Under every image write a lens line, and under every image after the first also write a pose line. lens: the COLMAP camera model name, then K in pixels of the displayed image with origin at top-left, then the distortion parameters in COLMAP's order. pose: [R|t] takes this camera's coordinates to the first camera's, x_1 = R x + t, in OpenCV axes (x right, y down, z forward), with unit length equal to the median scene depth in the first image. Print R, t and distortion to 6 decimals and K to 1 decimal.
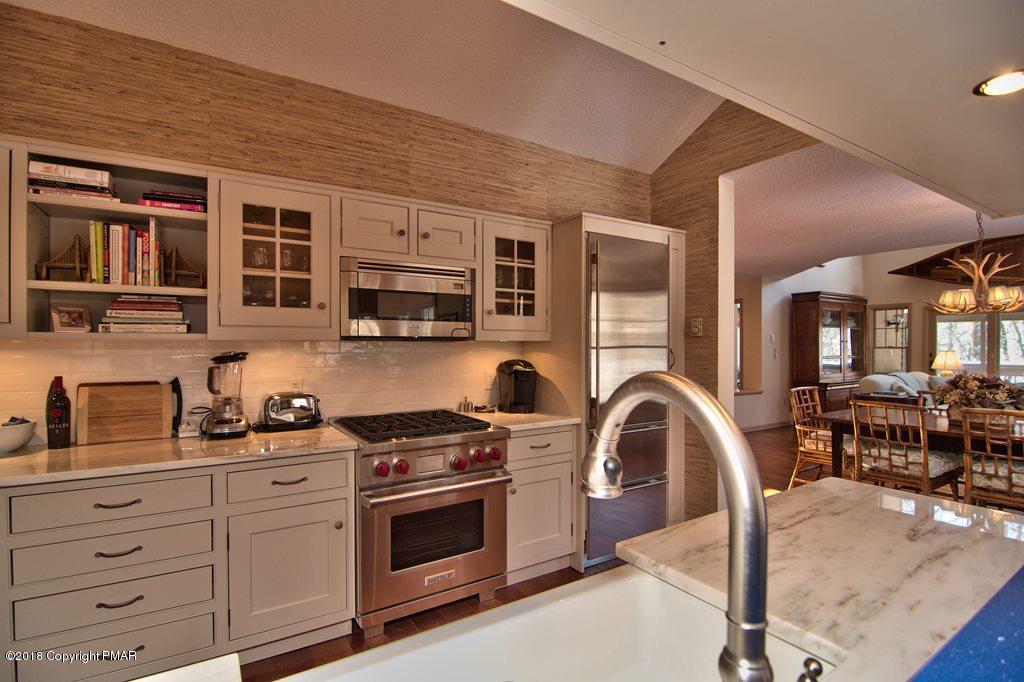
lens RADIAL K [[487.1, 0, 508.5], [0, 487.1, 348.2], [0, 0, 1]] dist [-0.005893, -0.010980]
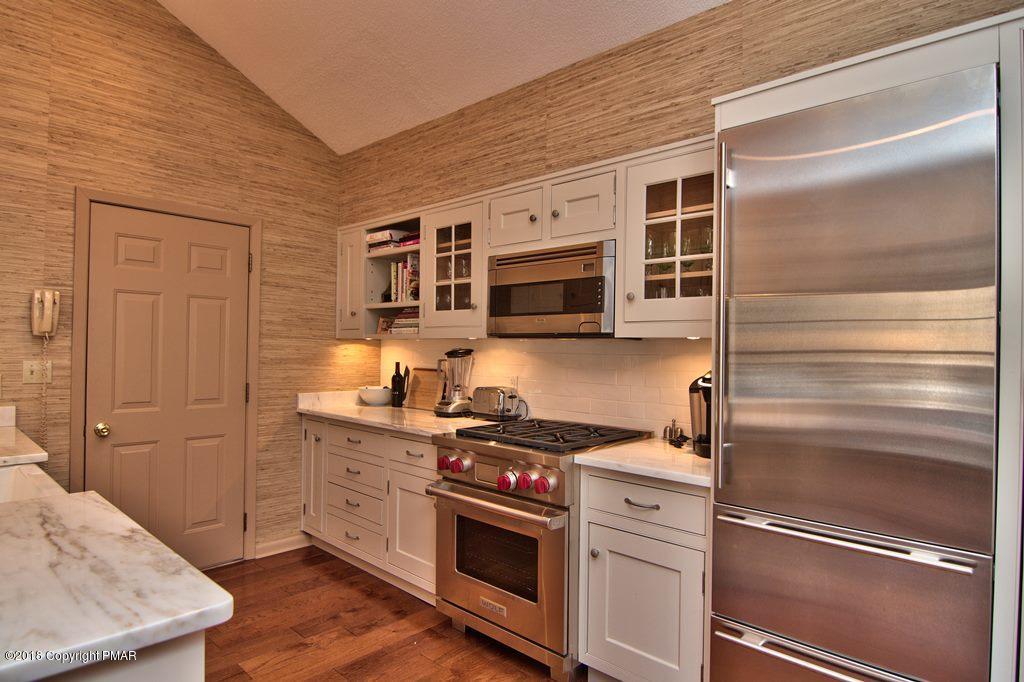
lens RADIAL K [[576.7, 0, 506.9], [0, 576.7, 346.5], [0, 0, 1]] dist [0.002317, -0.014551]
pose [[0.248996, -0.000467, -0.968505, 0.877069], [-0.024647, 0.999673, -0.006819, 0.009570], [0.968191, 0.025568, 0.248903, 0.760449]]
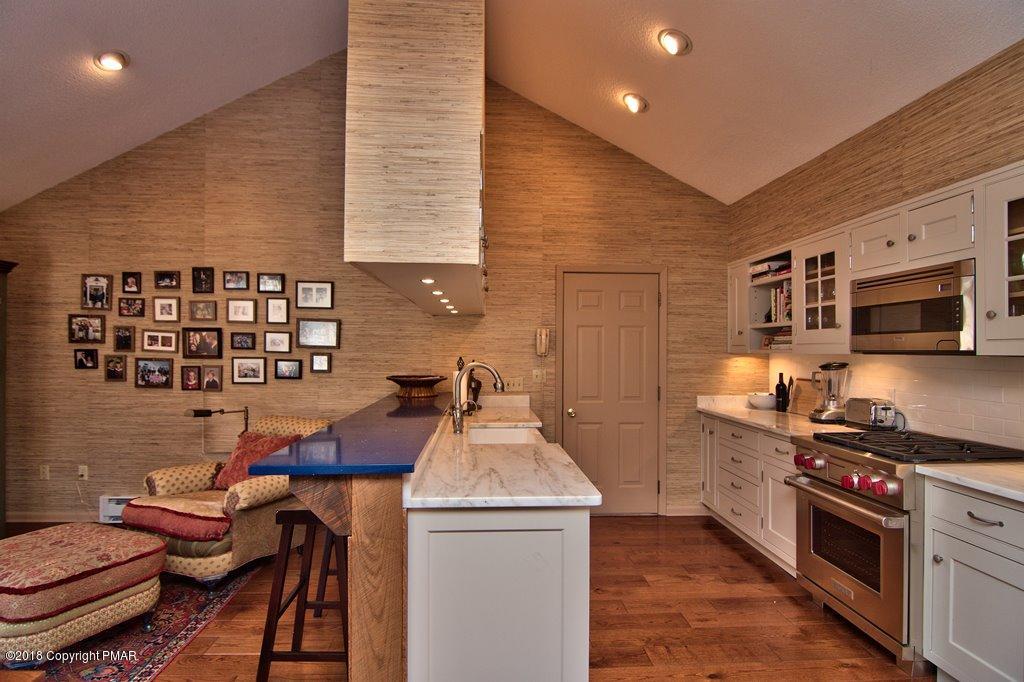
lens RADIAL K [[517.3, 0, 508.2], [0, 517.3, 347.0], [0, 0, 1]] dist [-0.002396, -0.013756]
pose [[-0.489542, -0.007821, -0.871945, 1.144695], [-0.012501, 0.999920, -0.001951, -0.020939], [0.871890, 0.009946, -0.489600, 0.919917]]
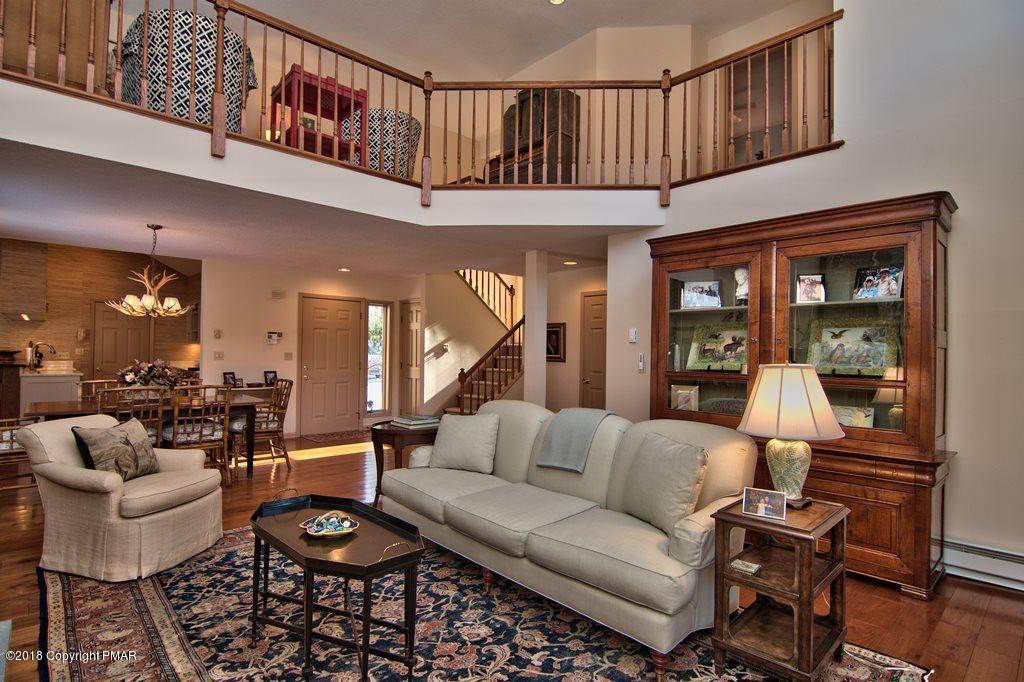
lens RADIAL K [[517.3, 0, 508.2], [0, 517.3, 347.0], [0, 0, 1]] dist [-0.002396, -0.013756]
pose [[0.183685, -0.007628, -0.982955, 3.757755], [-0.024040, 0.999636, -0.012249, 0.014780], [0.982691, 0.025881, 0.183435, 2.512918]]
